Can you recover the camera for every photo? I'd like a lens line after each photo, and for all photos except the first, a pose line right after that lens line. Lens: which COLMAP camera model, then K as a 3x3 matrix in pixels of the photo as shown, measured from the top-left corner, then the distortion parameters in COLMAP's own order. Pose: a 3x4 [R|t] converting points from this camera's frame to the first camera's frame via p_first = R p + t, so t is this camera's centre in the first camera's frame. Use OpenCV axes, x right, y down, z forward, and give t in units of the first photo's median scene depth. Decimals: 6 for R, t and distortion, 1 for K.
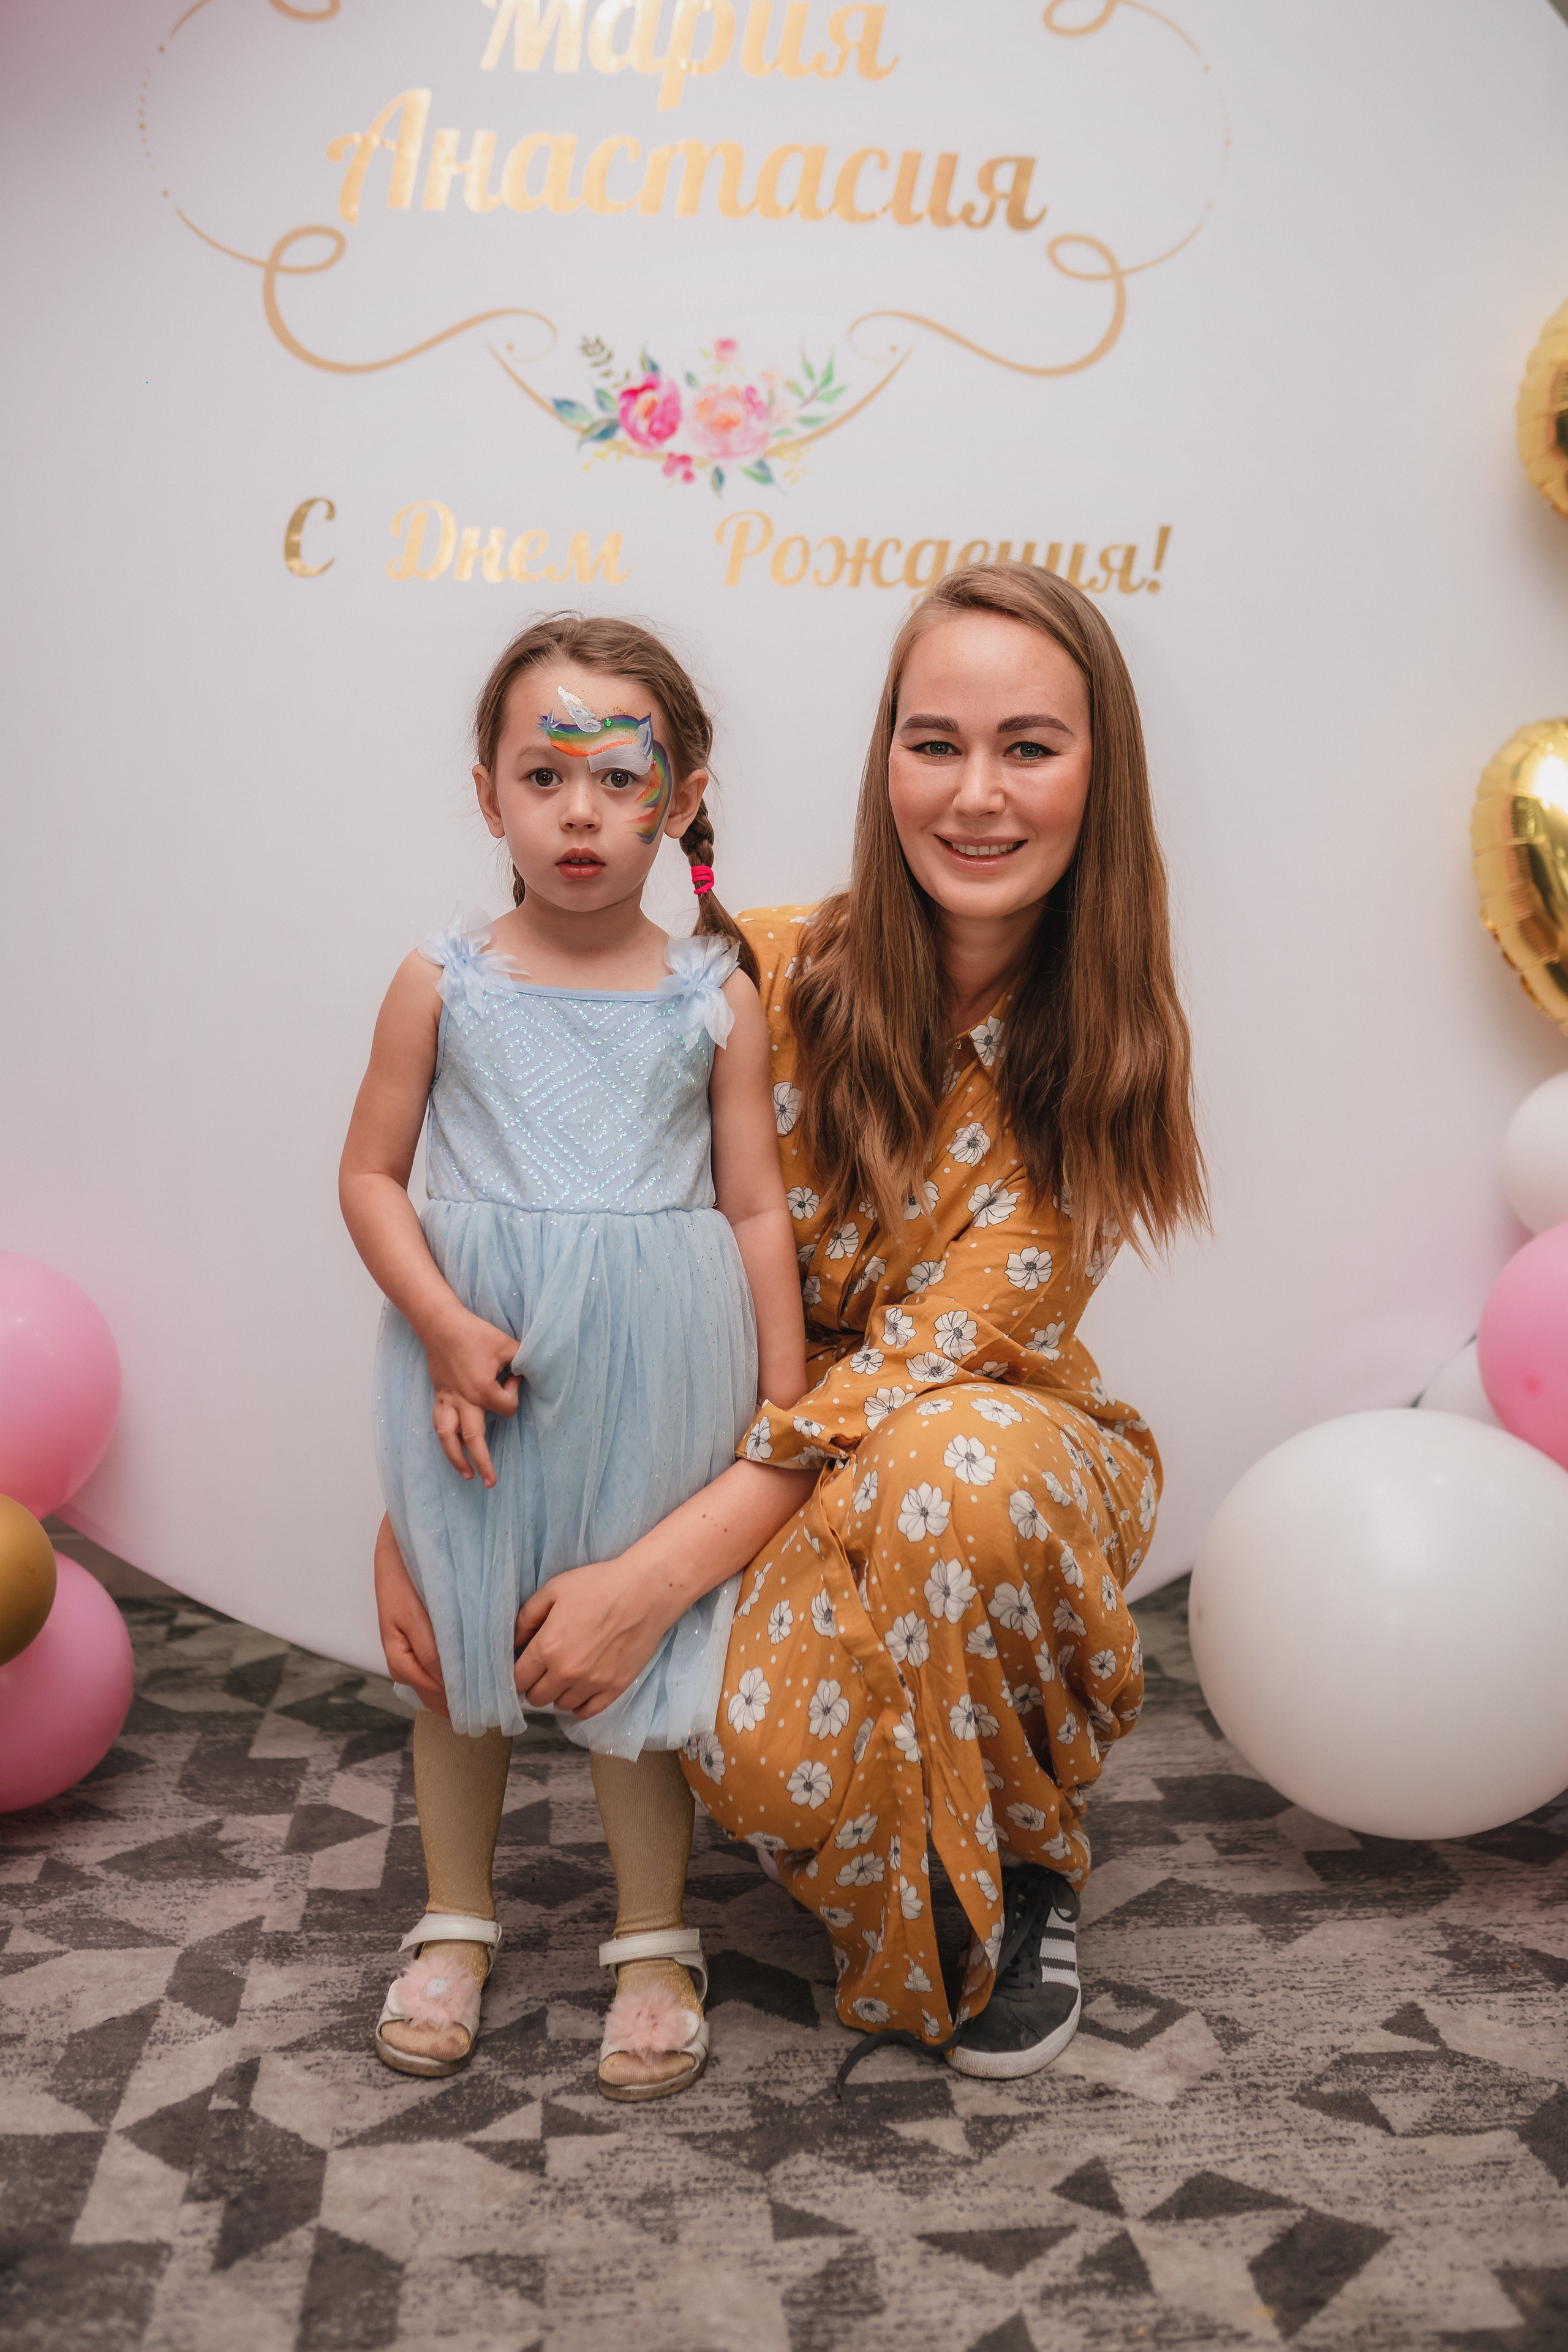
lens RADIAL K [[2470.9, 0, 784.0], [0, 2470.9, 1176.0], [0, 0, 1]] dist [-0.078776, 0.133209]
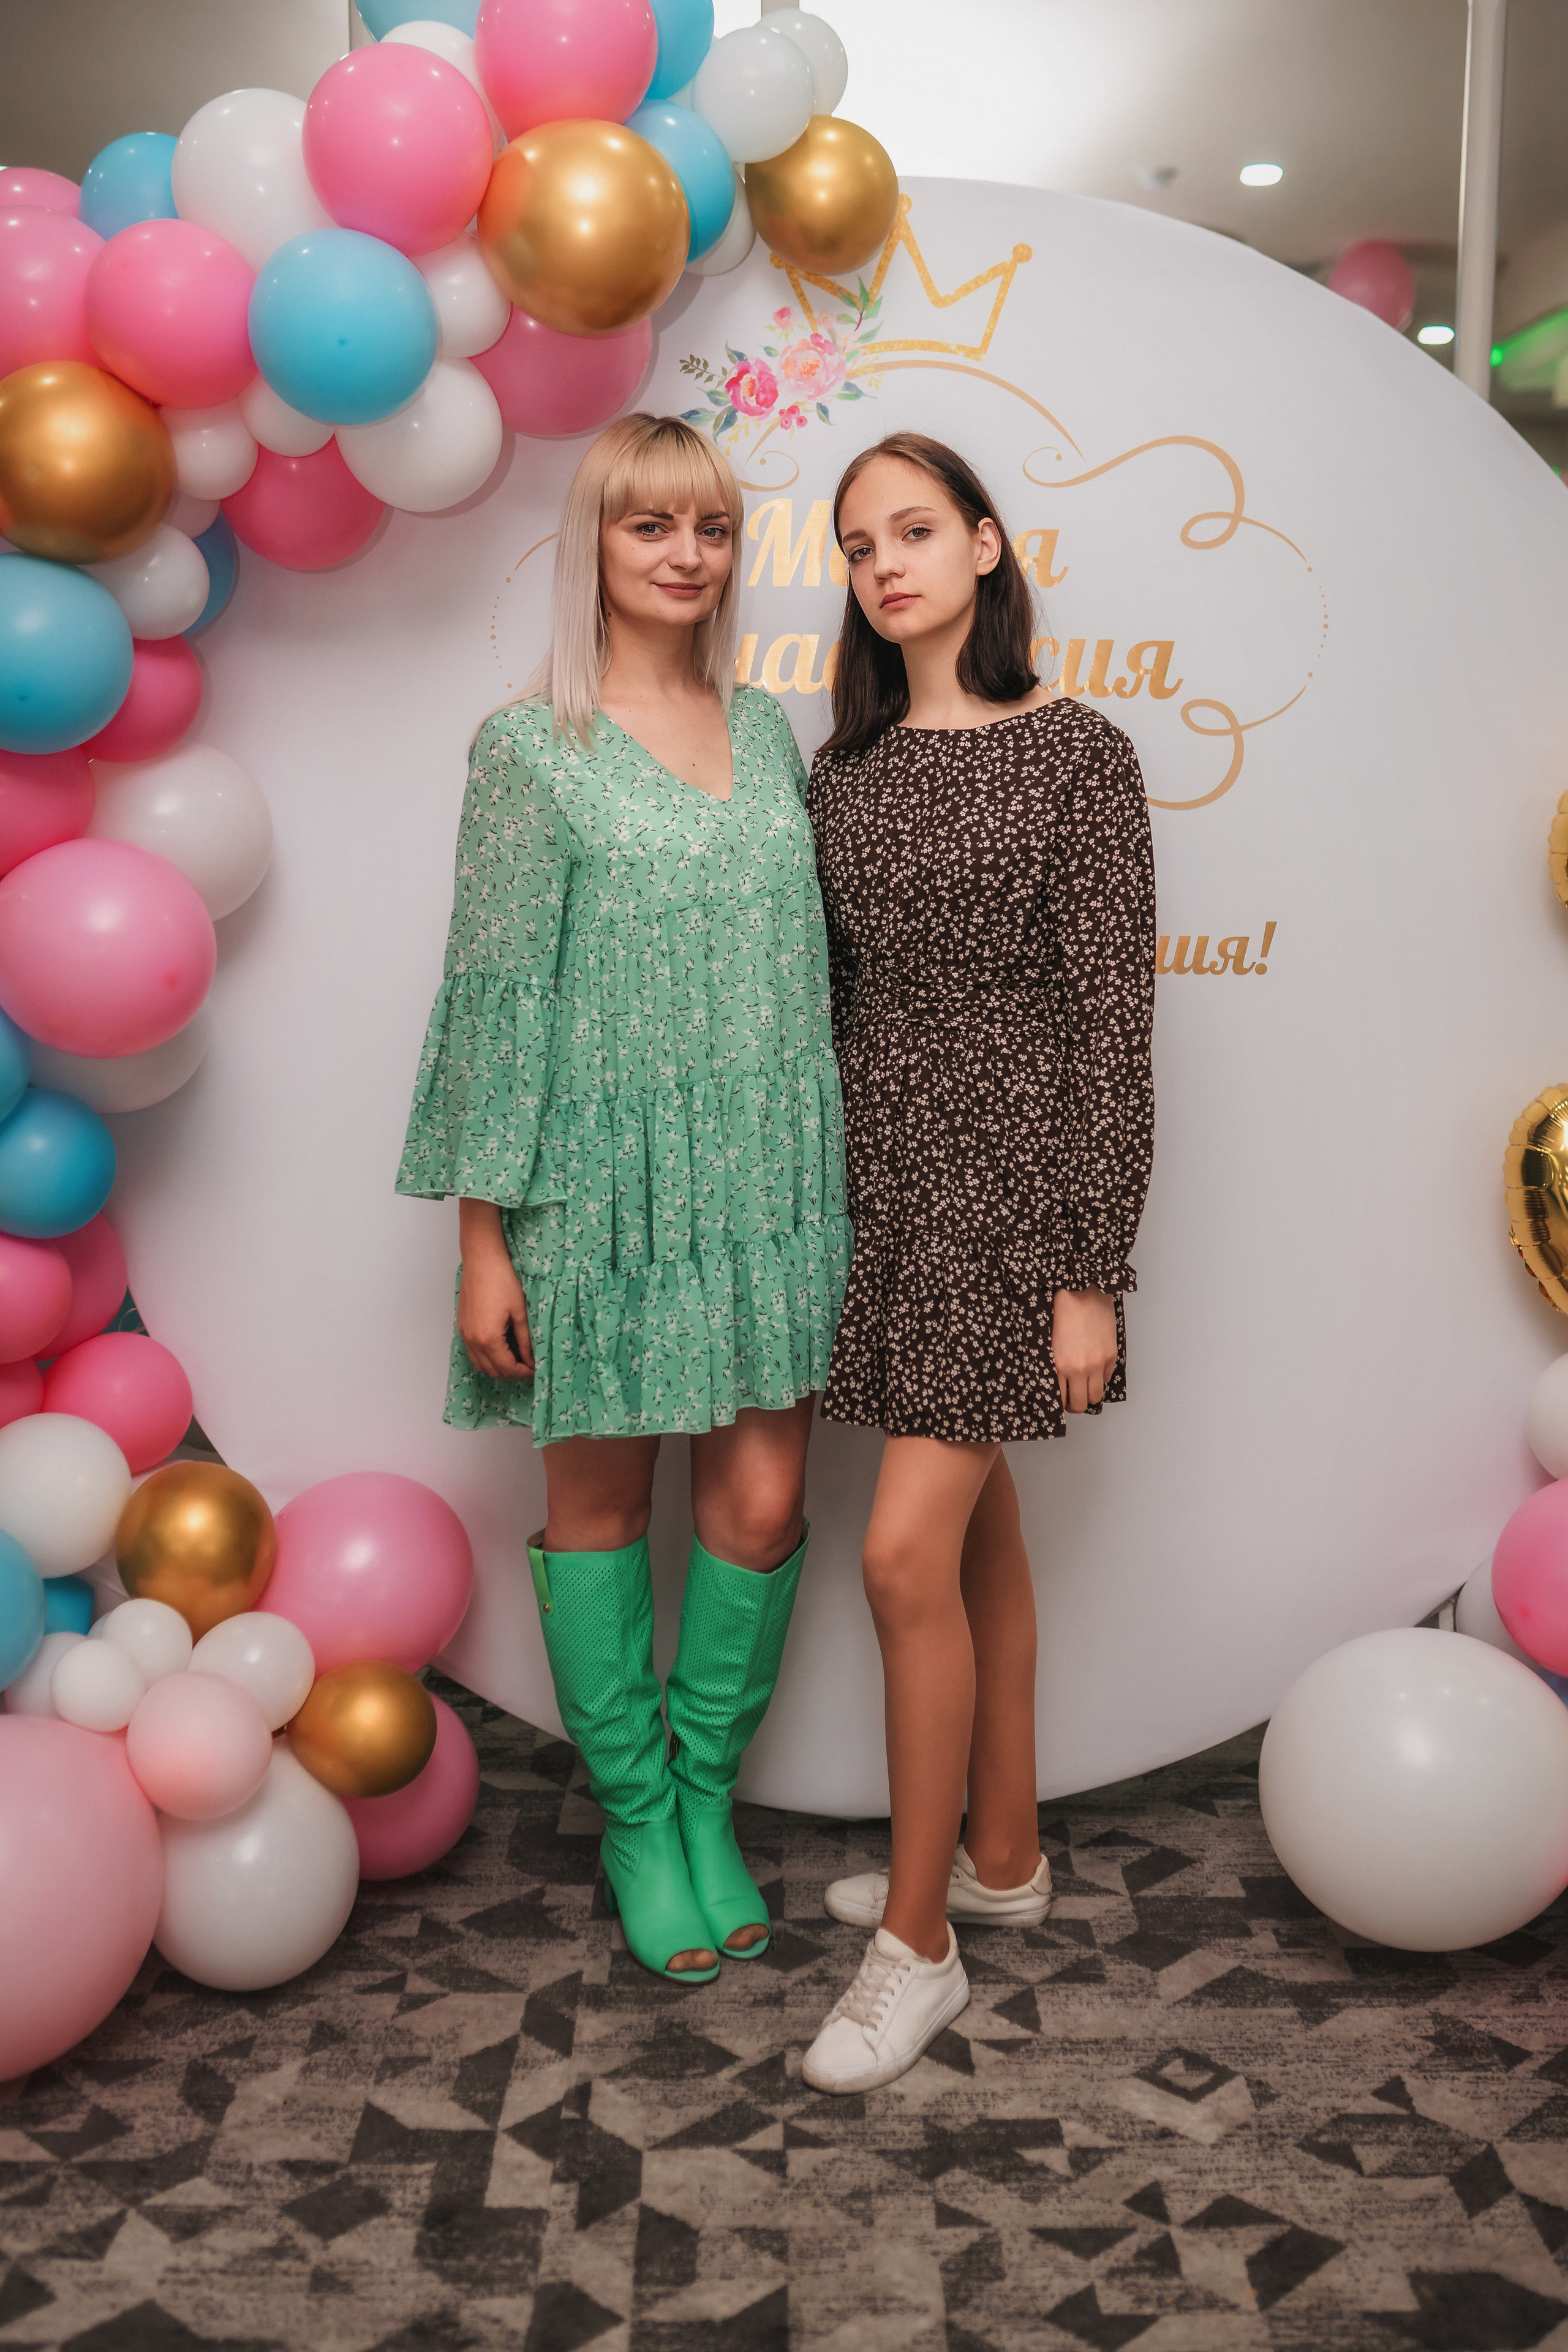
lens RADIAL K [[2470.9, 0, 784.0], [0, 2470.9, 1176.0], [0, 0, 1]] dist [-0.078776, 0.133209]
pose [[0.996261, 0.017735, -0.084560, 0.016508], [-0.015545, 0.999528, 0.026489, -0.231251], [0.084990, -0.025075, 0.996066, -0.456414]]
